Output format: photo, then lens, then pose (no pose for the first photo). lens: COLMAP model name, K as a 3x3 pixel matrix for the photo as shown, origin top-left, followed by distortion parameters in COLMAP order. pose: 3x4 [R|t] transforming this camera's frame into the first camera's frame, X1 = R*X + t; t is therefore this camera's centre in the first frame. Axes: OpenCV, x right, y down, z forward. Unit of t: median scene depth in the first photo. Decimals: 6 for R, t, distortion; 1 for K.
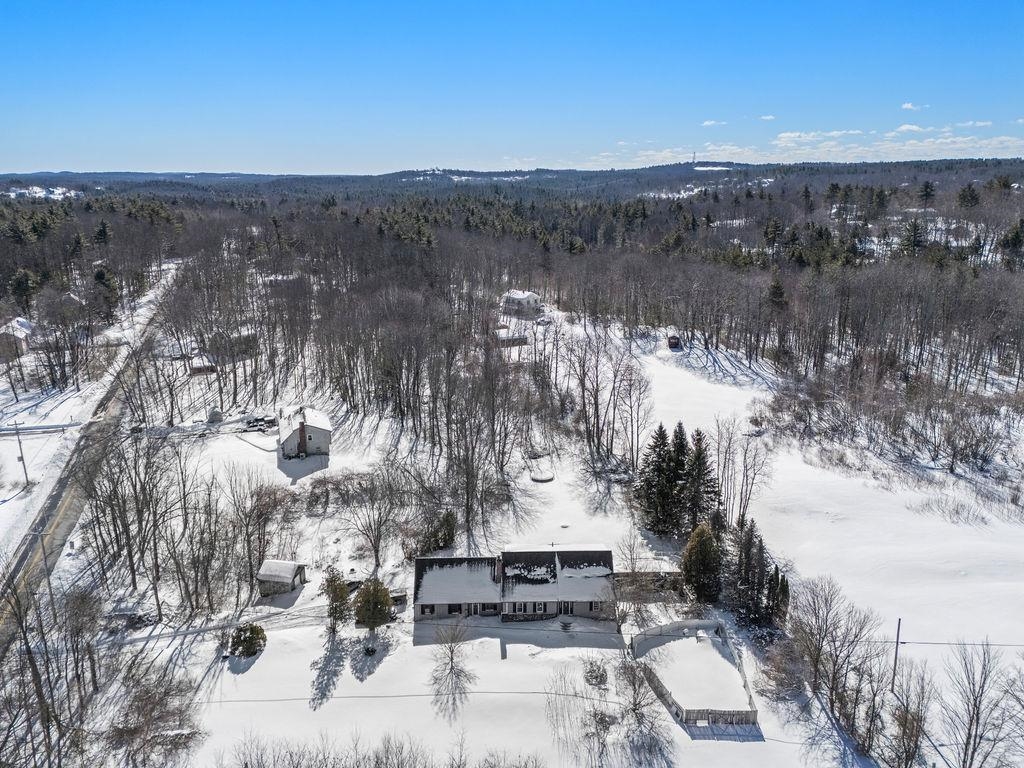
lens RADIAL K [[736.0, 0, 512.0], [0, 736.0, 384.0], [0, 0, 1]] dist [0.024259, -0.003812]
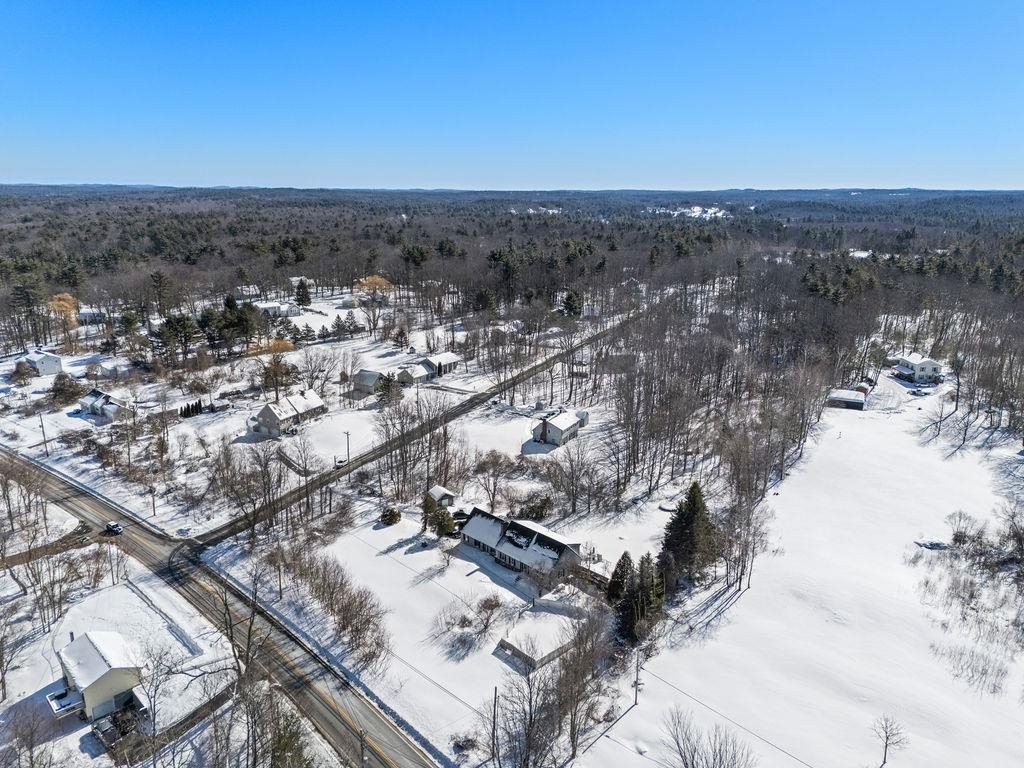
lens RADIAL K [[734.1, 0, 506.2], [0, 734.1, 360.9], [0, 0, 1]] dist [0.062080, -0.004847]
pose [[0.681545, 0.167187, -0.712422, 1.037522], [-0.204676, 0.978247, 0.033764, -0.147638], [0.702570, 0.122804, 0.700938, -0.118057]]
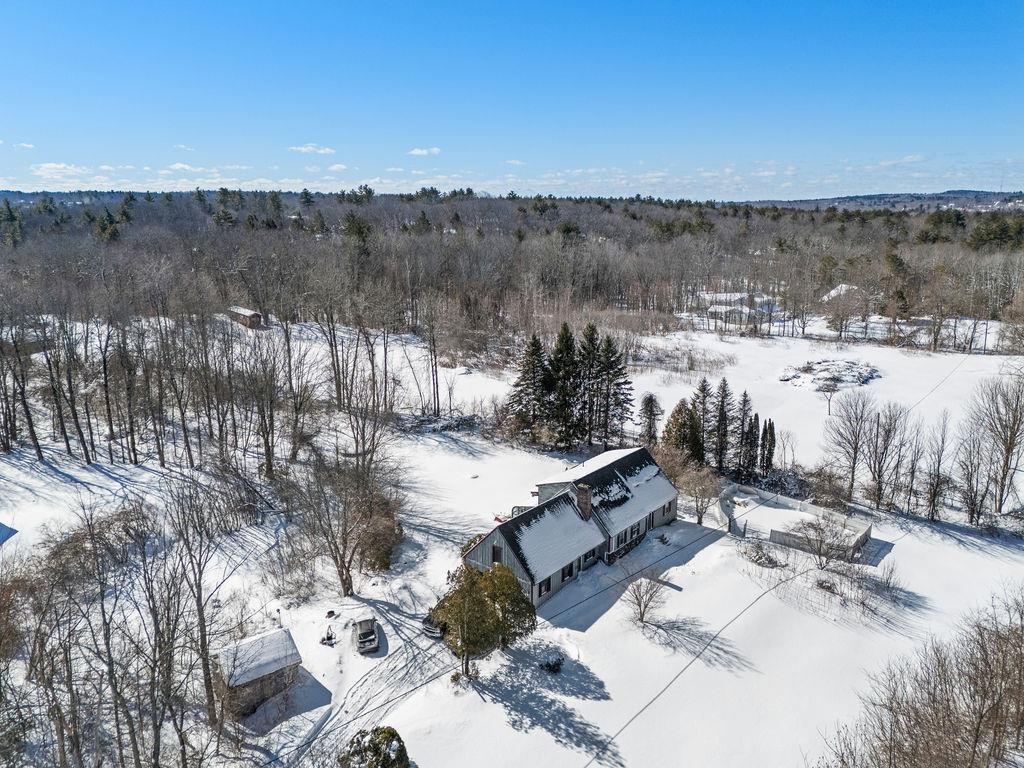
lens RADIAL K [[736.0, 0, 512.0], [0, 736.0, 384.0], [0, 0, 1]] dist [0.024259, -0.003812]
pose [[0.649147, -0.168343, 0.741801, -0.608601], [0.201710, 0.978387, 0.045518, 0.086960], [-0.733431, 0.120081, 0.669074, 0.549102]]
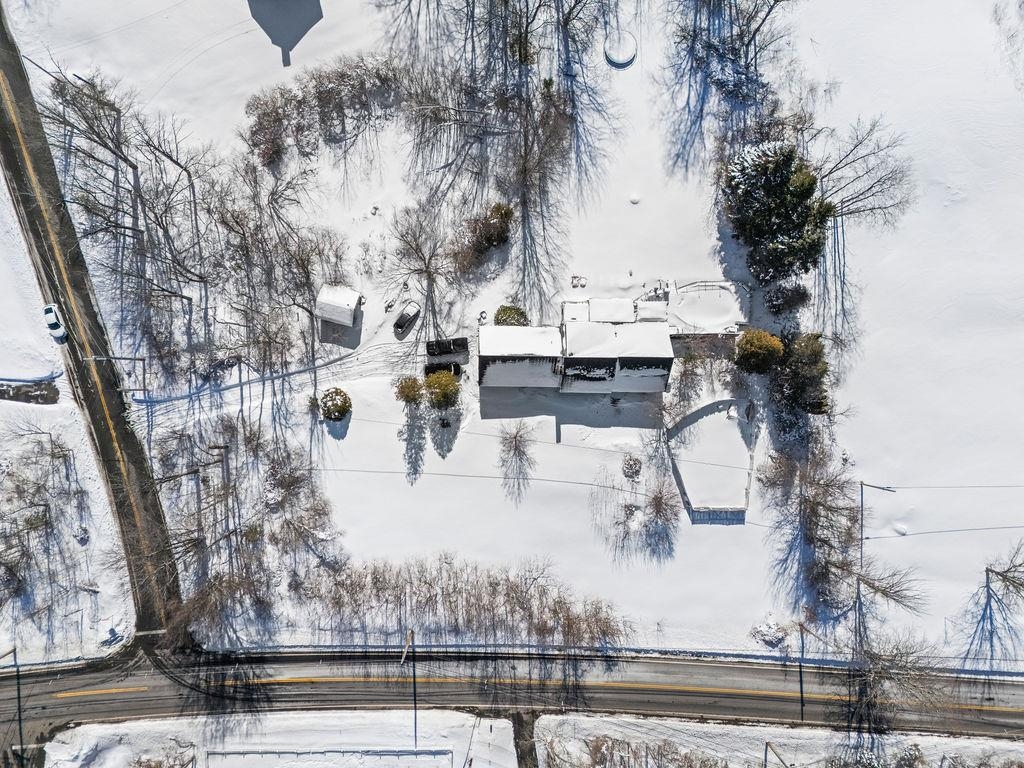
lens RADIAL K [[734.1, 0, 506.2], [0, 734.1, 360.9], [0, 0, 1]] dist [0.062080, -0.004847]
pose [[0.999163, 0.033558, 0.023412, -0.119309], [-0.031592, 0.269051, 0.962608, -0.753072], [0.026004, -0.962541, 0.269886, 0.745146]]
